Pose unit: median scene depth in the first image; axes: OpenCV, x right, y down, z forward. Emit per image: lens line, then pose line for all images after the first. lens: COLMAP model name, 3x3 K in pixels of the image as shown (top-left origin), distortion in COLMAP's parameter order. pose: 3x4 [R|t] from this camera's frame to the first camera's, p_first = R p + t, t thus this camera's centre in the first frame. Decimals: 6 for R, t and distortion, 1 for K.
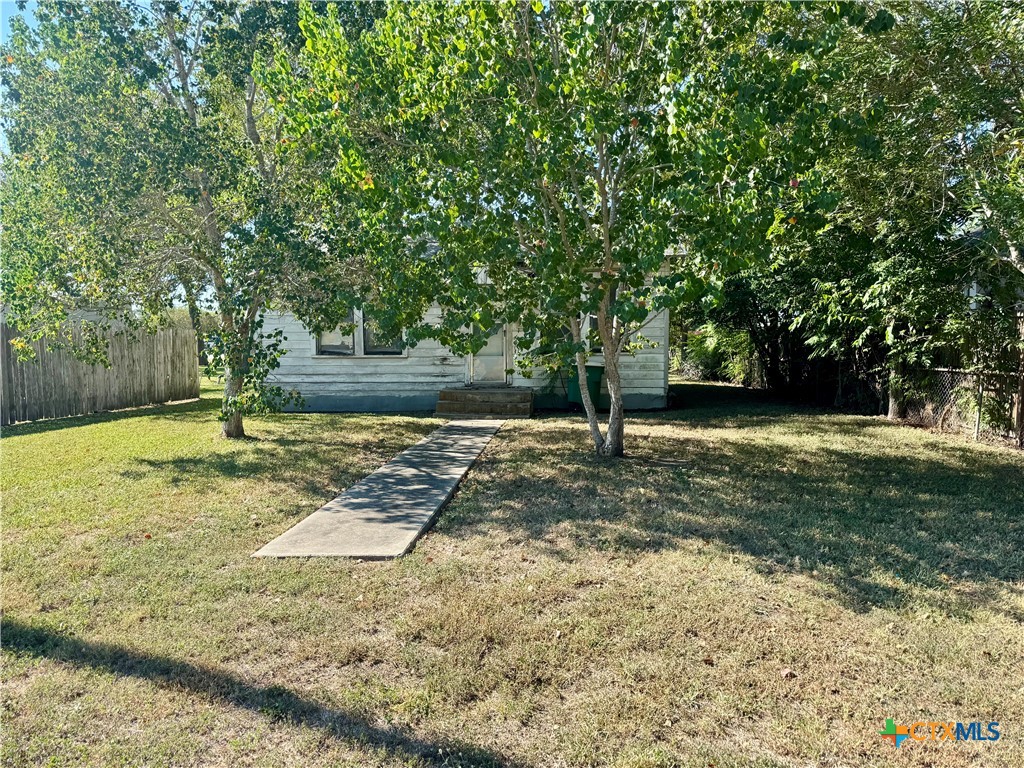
lens RADIAL K [[716.0, 0, 512.5], [0, 716.0, 382.7], [0, 0, 1]] dist [0.010454, 0.000371]
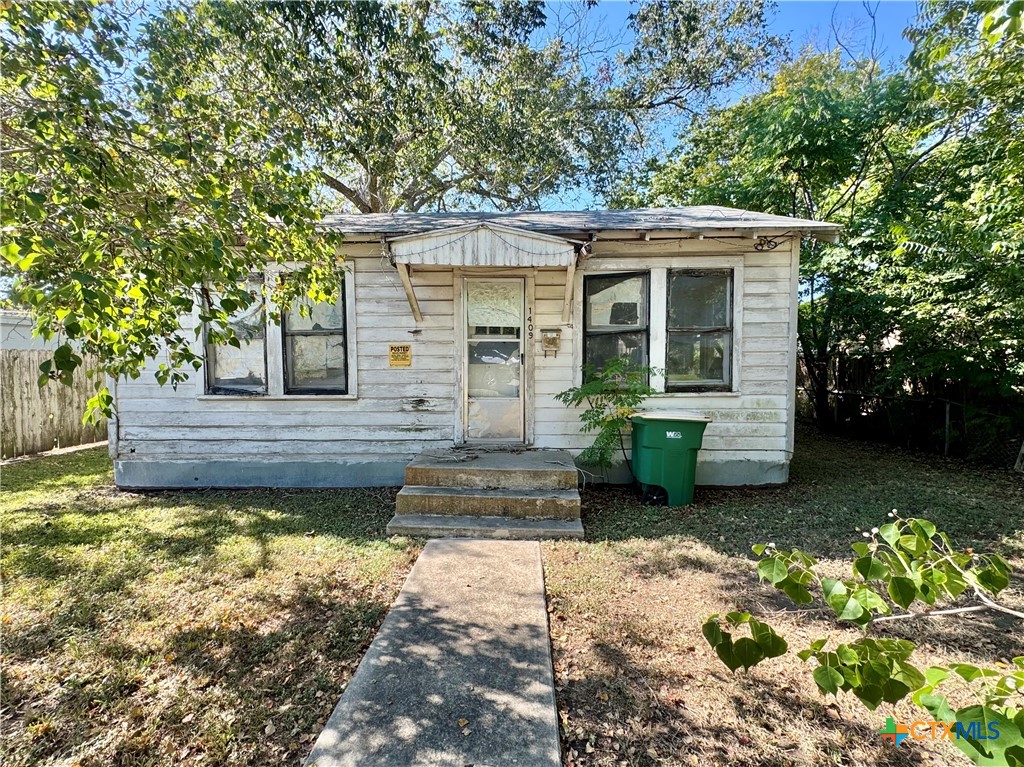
lens RADIAL K [[412.5, 0, 511.5], [0, 412.5, 384.8], [0, 0, 1]] dist [-0.004643, -0.000112]
pose [[0.998524, 0.001293, 0.054290, -0.037184], [-0.000547, 0.999905, -0.013753, -0.042431], [-0.054302, 0.013703, 0.998431, 0.648472]]
